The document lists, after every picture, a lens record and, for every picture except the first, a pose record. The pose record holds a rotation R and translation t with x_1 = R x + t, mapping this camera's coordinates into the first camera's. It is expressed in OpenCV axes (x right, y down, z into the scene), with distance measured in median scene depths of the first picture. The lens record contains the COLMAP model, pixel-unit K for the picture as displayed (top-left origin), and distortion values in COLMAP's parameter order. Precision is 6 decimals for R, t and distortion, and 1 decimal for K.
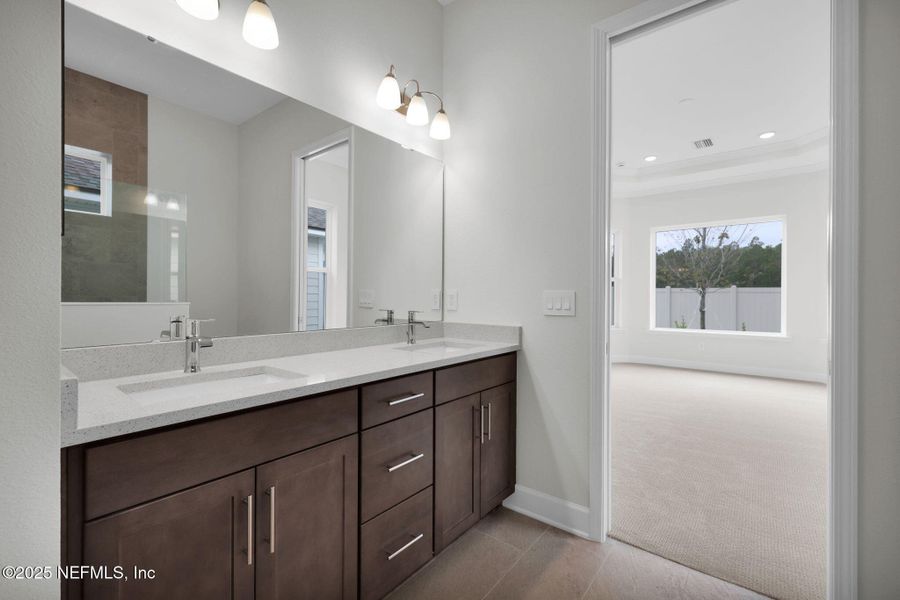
lens RADIAL K [[409.5, 0, 449.2], [0, 409.5, 295.5], [0, 0, 1]] dist [0.005330, 0.000029]
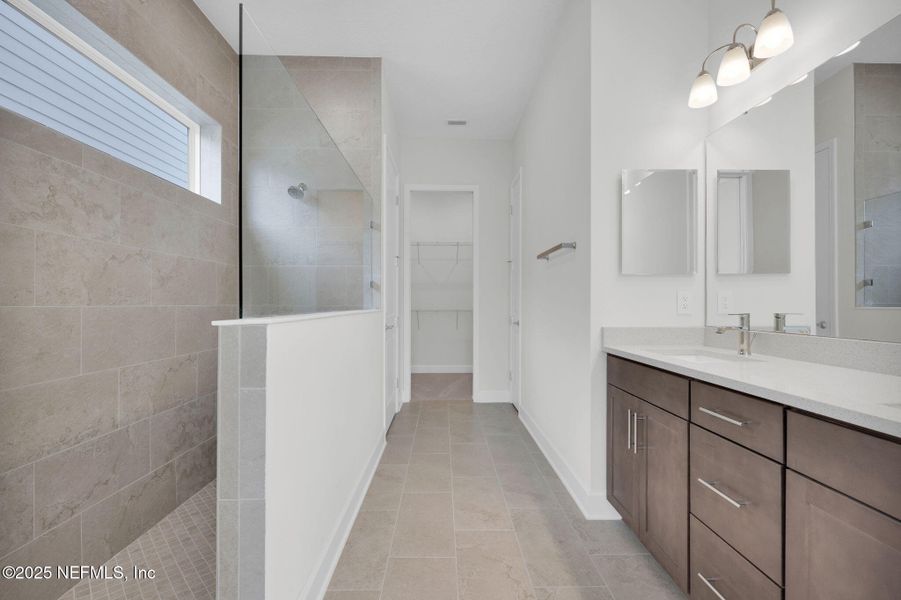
lens RADIAL K [[408.3, 0, 449.6], [0, 408.3, 300.8], [0, 0, 1]] dist [-0.002208, 0.000364]
pose [[-0.778431, -0.021346, -0.627367, 0.853811], [-0.016054, 0.999772, -0.014098, 0.041519], [0.627525, -0.000903, -0.778596, 1.315701]]
